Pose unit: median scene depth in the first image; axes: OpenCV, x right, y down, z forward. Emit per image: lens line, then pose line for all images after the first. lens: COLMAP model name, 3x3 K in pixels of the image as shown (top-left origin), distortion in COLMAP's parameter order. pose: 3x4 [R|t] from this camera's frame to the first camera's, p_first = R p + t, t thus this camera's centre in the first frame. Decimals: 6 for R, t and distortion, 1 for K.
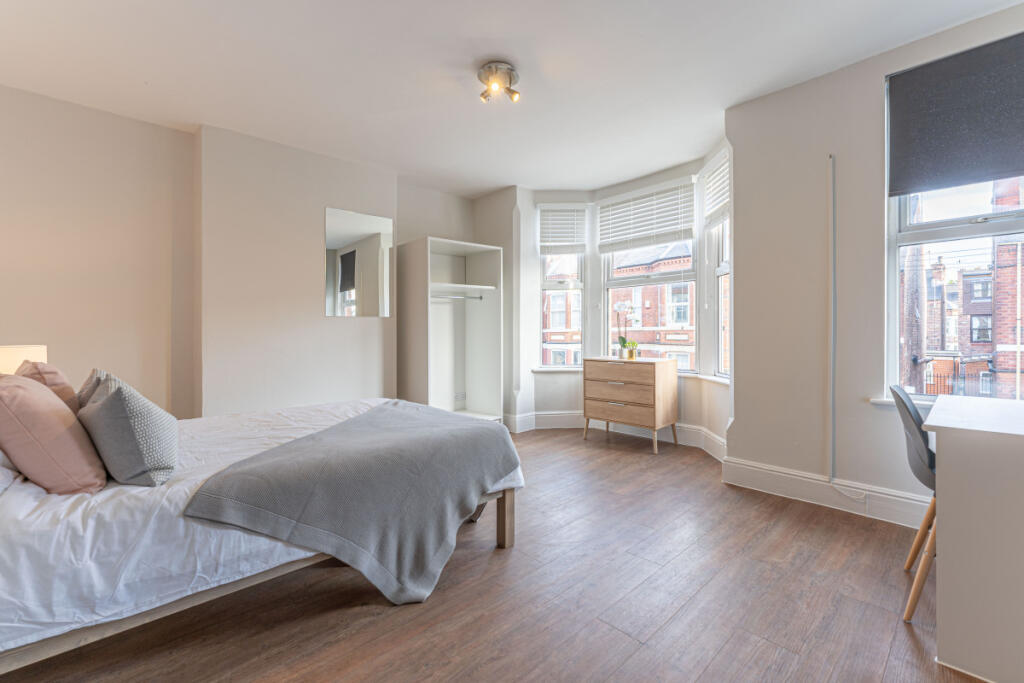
lens RADIAL K [[444.2, 0, 510.5], [0, 444.2, 322.0], [0, 0, 1]] dist [0.000236, 0.000002]
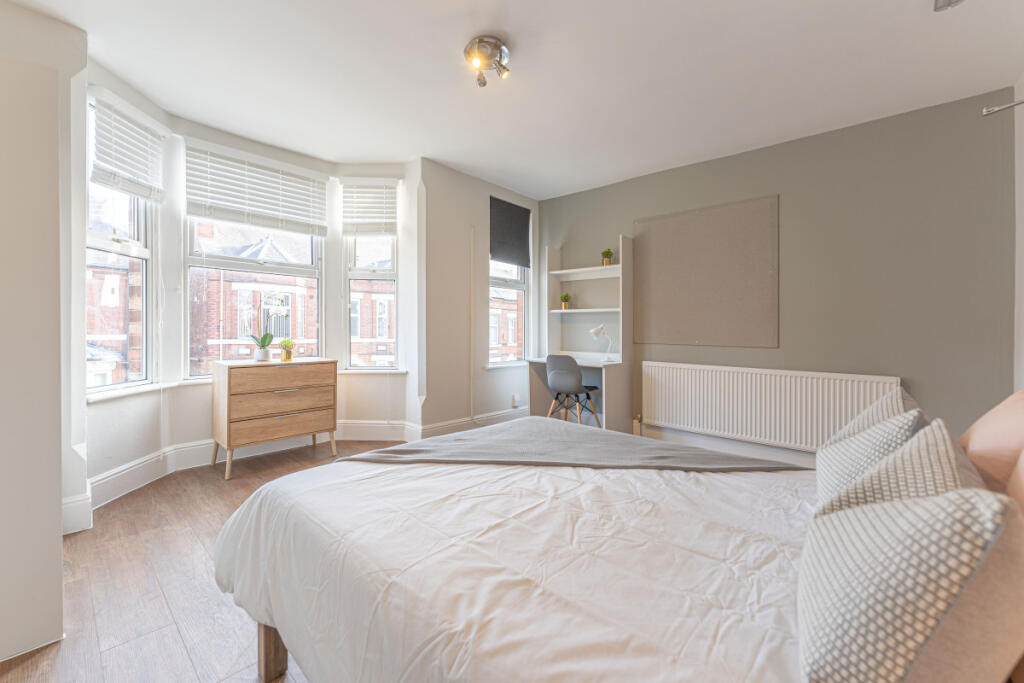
lens RADIAL K [[422.3, 0, 510.3], [0, 422.3, 324.9], [0, 0, 1]] dist [0.001096, 0.000129]
pose [[-0.085737, 0.017425, 0.996165, -0.521581], [-0.030182, 0.999343, -0.020078, 0.016659], [-0.995861, -0.031788, -0.085155, 0.587517]]
